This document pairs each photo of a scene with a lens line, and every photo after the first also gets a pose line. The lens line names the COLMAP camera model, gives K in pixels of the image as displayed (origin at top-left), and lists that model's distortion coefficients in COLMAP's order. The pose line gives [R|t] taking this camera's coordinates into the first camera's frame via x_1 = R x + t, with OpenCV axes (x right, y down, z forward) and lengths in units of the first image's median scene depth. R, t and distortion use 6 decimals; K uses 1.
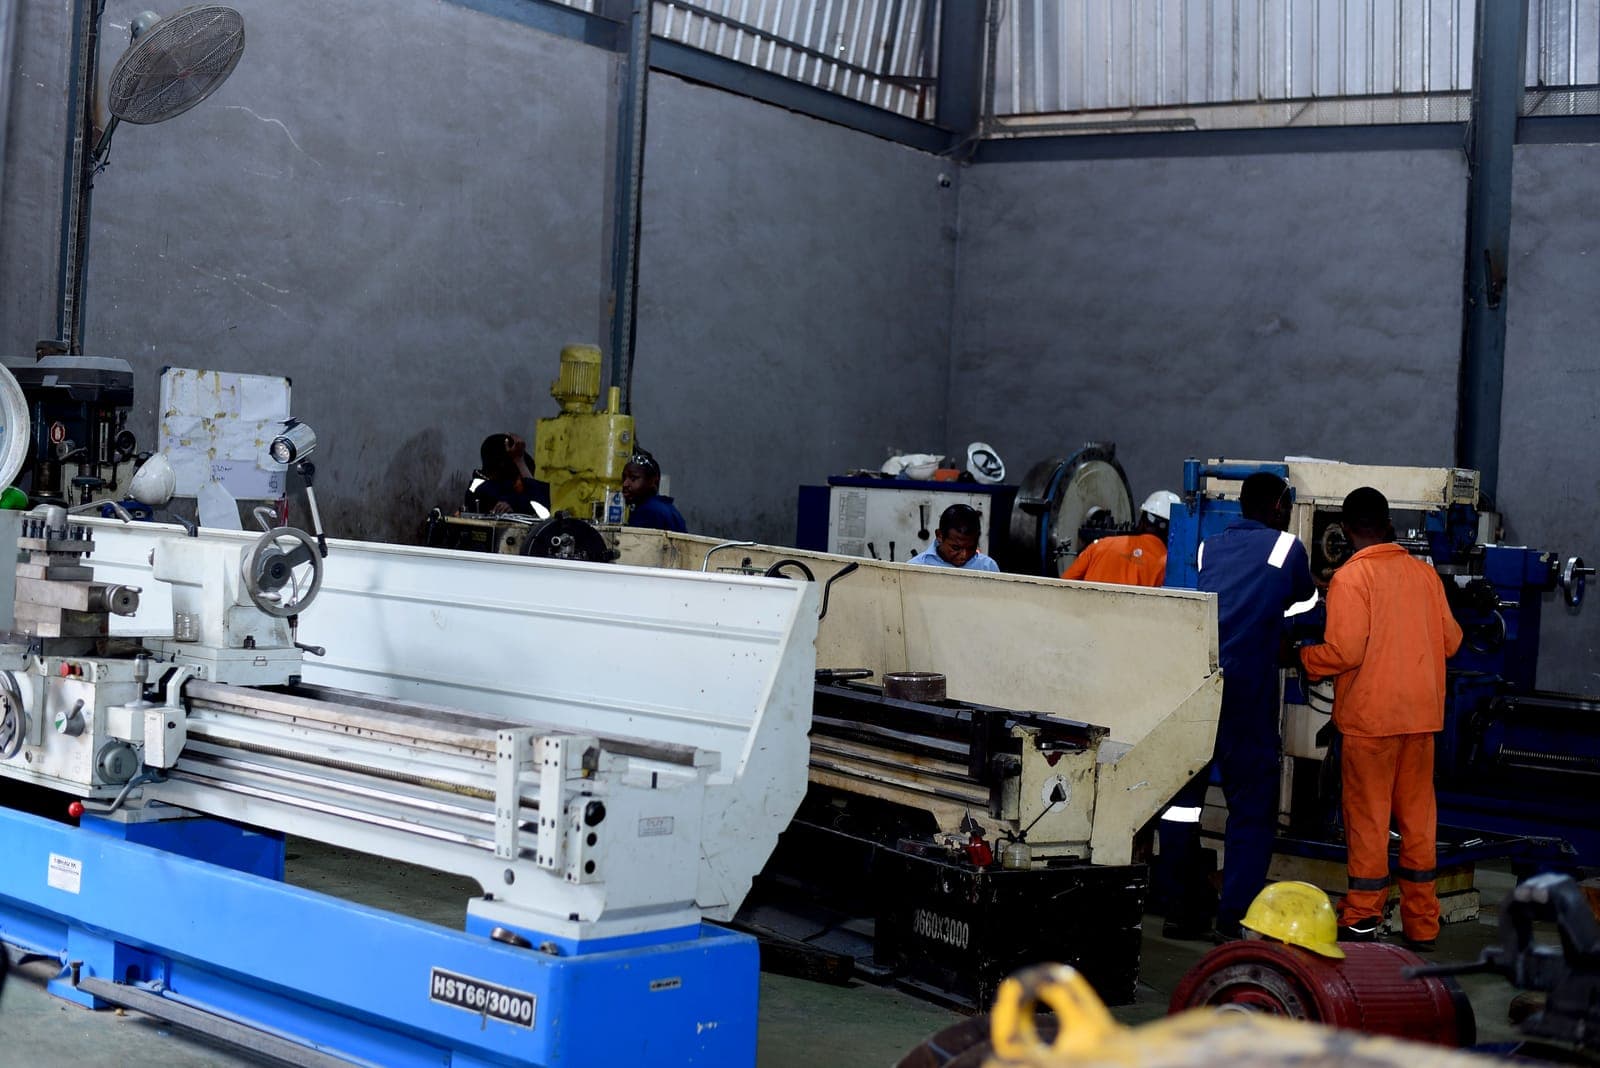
lens RADIAL K [[2300.6, 0, 801.7], [0, 2300.6, 545.3], [0, 0, 1]] dist [-0.106094, 0.000000]
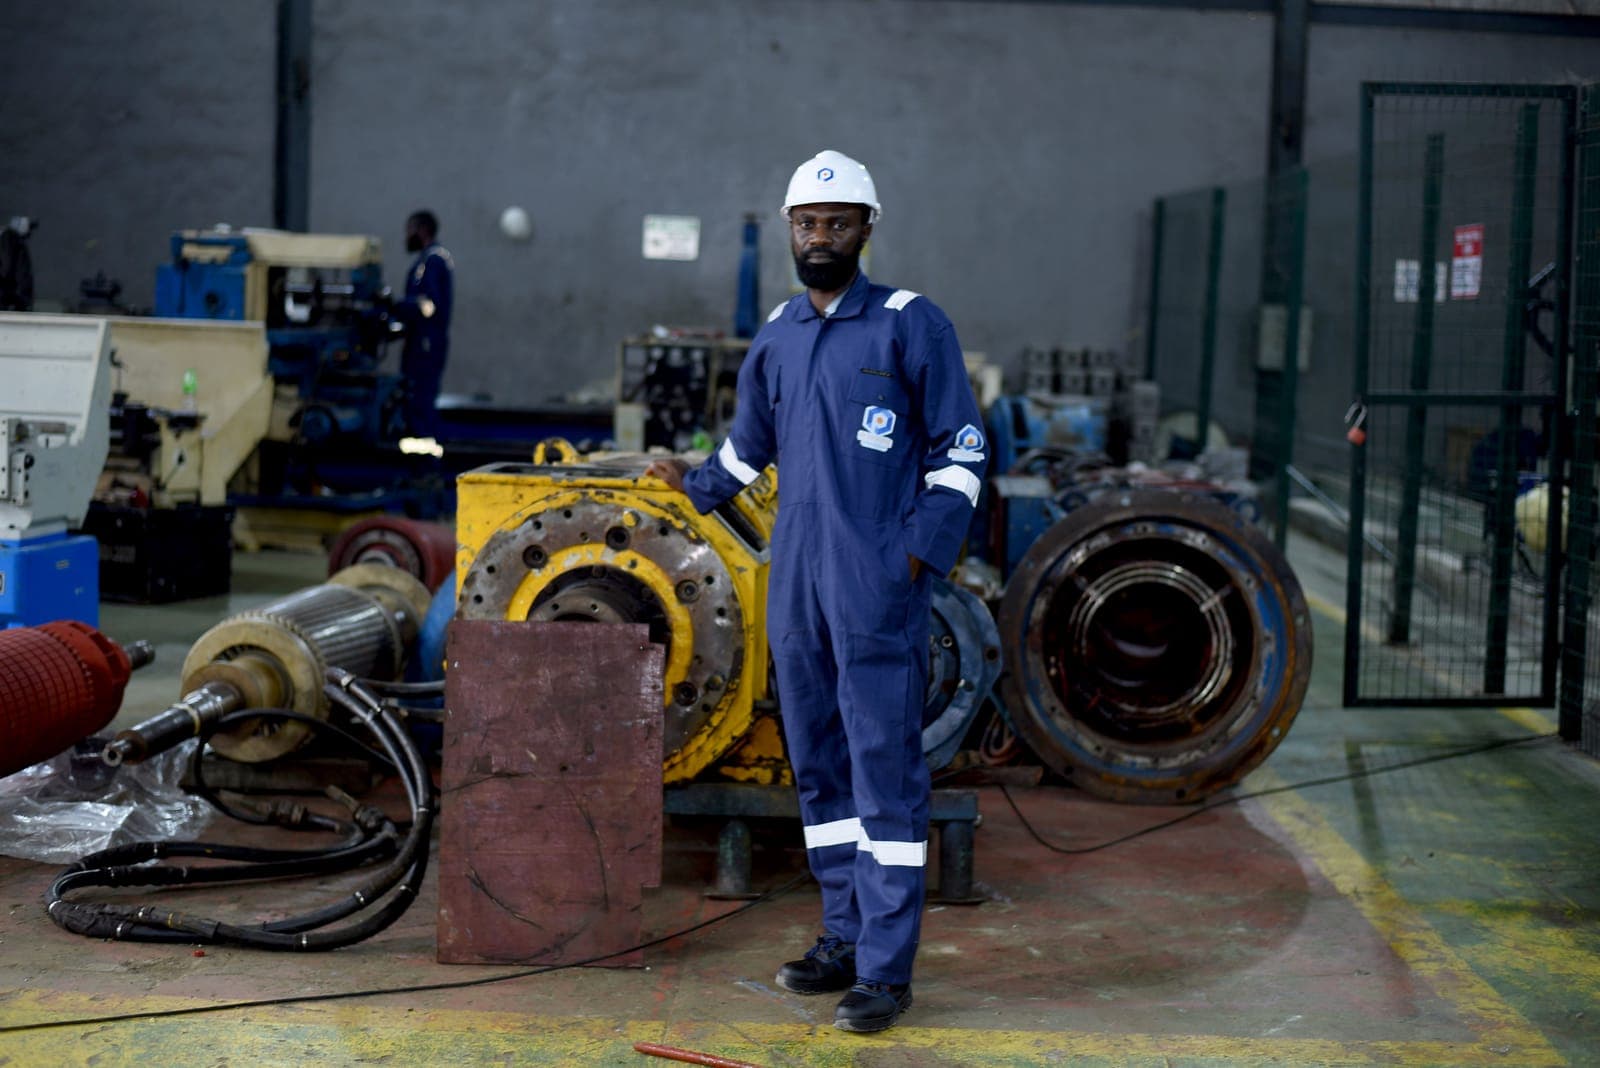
lens RADIAL K [[2300.6, 0, 802.6], [0, 2300.6, 541.9], [0, 0, 1]] dist [-0.106094, 0.000000]
pose [[0.830212, -0.079127, 0.551803, -0.391938], [0.018630, 0.993260, 0.114400, -0.002907], [-0.557136, -0.084696, 0.826091, -0.496955]]
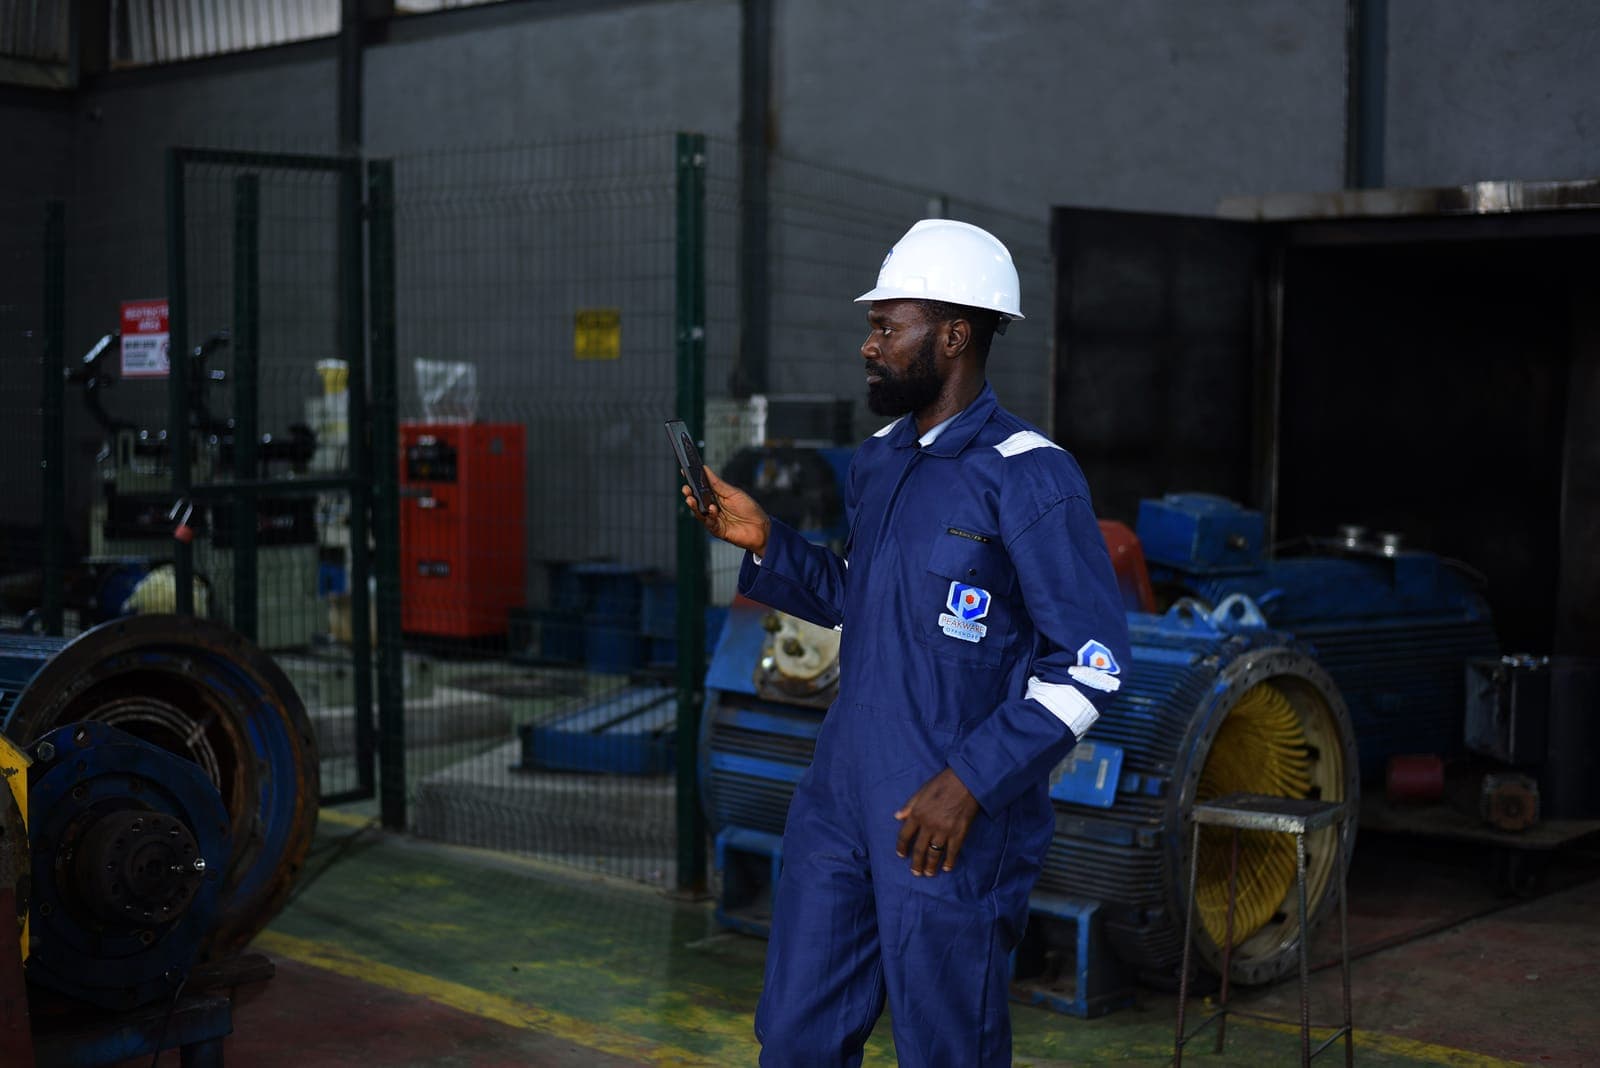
lens RADIAL K [[2300.6, 0, 799.7], [0, 2300.6, 546.0], [0, 0, 1]] dist [-0.106094, 0.000000]
pose [[0.146121, -0.107123, 0.983450, -0.517634], [0.014843, 0.994245, 0.106094, -0.021250], [-0.989155, -0.000905, 0.146870, -0.119853]]
